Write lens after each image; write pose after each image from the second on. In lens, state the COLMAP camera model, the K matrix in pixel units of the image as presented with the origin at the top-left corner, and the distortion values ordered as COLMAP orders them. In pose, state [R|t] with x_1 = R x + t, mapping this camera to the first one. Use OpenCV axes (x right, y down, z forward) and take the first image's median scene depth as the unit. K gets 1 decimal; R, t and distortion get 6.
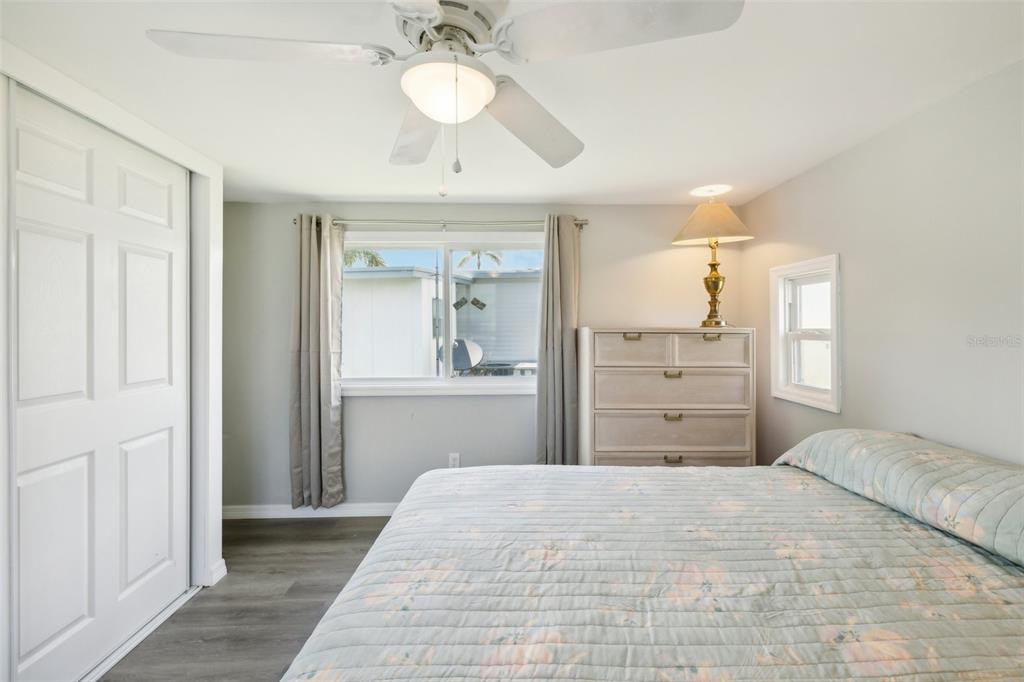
lens RADIAL K [[446.8, 0, 519.8], [0, 446.8, 327.2], [0, 0, 1]] dist [0.004725, -0.001822]
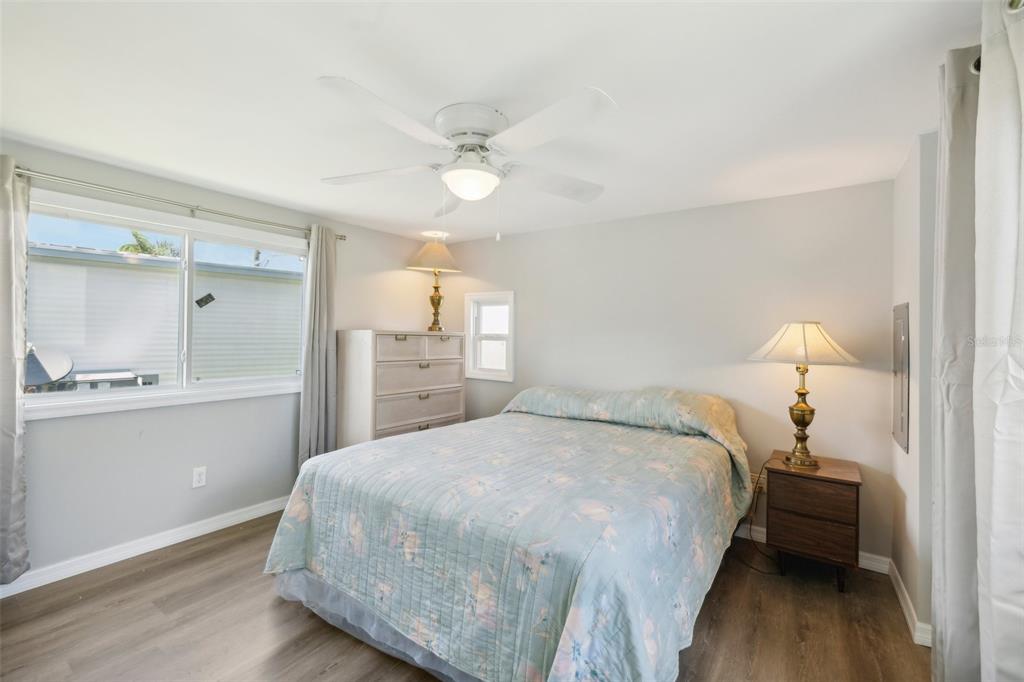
lens RADIAL K [[446.8, 0, 506.0], [0, 446.8, 331.4], [0, 0, 1]] dist [0.004725, -0.001822]
pose [[0.607468, 0.015855, 0.794186, -0.579401], [-0.018456, 0.999813, -0.005842, 0.003995], [-0.794130, -0.011109, 0.607646, -0.032813]]
